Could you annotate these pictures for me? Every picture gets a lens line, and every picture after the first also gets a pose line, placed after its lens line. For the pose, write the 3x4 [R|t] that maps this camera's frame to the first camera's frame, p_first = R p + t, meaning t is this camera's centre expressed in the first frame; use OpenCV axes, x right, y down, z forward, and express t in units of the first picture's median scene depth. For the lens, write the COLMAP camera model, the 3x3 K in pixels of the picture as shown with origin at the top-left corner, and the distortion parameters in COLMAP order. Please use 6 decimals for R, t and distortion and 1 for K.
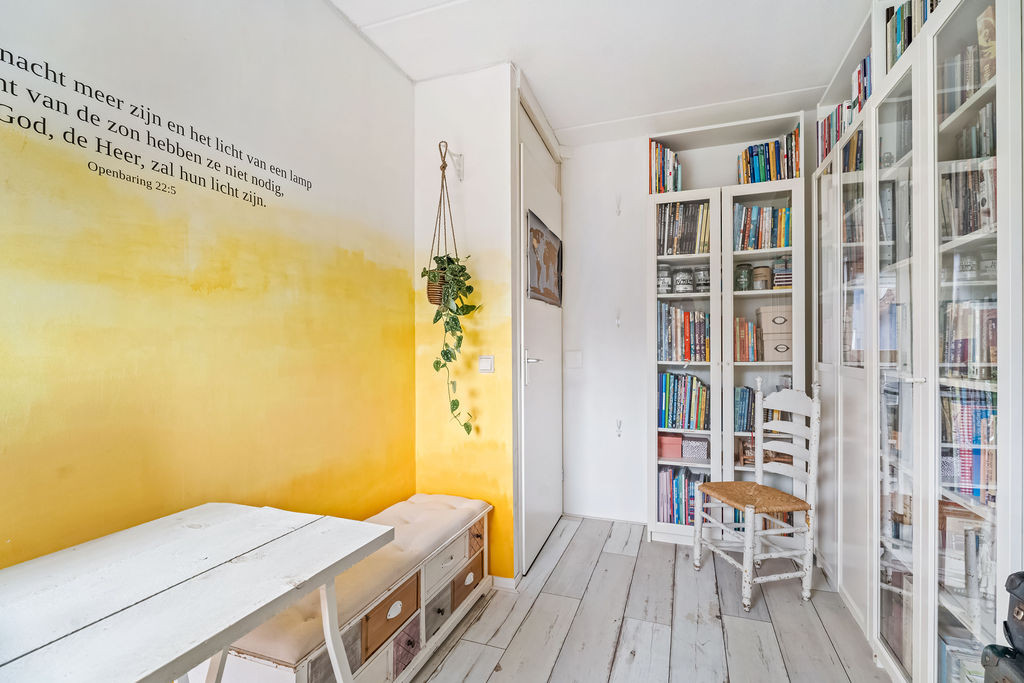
lens RADIAL K [[498.9, 0, 510.6], [0, 498.9, 345.4], [0, 0, 1]] dist [0.002499, -0.000557]
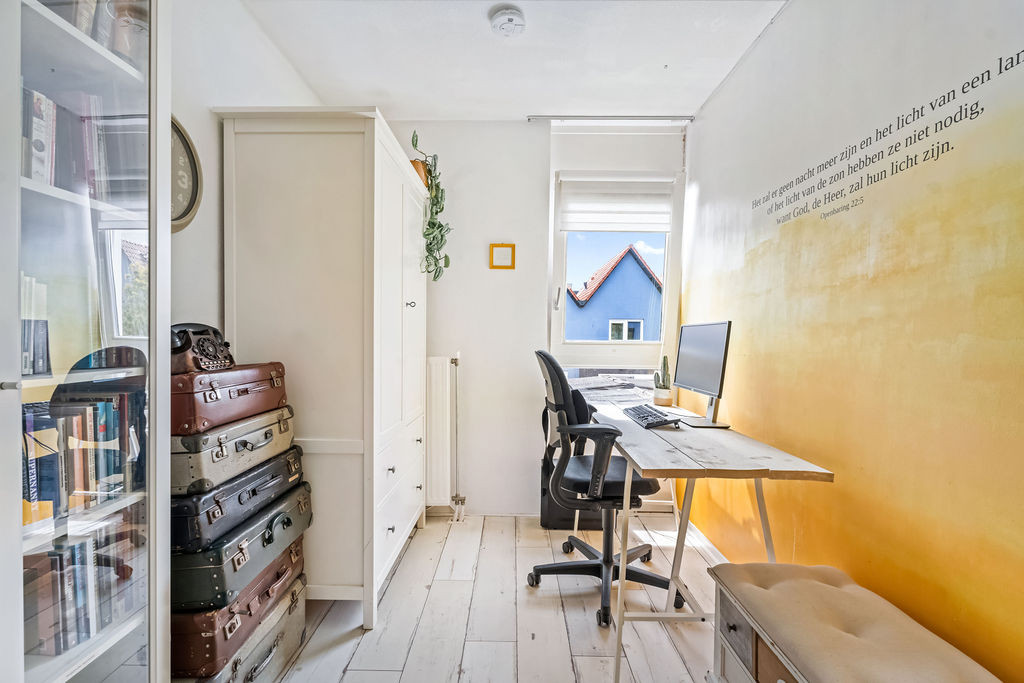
lens RADIAL K [[460.8, 0, 510.6], [0, 460.8, 341.8], [0, 0, 1]] dist [-0.009472, 0.003117]
pose [[-0.938920, -0.003839, -0.344113, 0.443639], [-0.005126, 0.999983, 0.002830, 0.016752], [0.344097, 0.004421, -0.938924, 1.705038]]
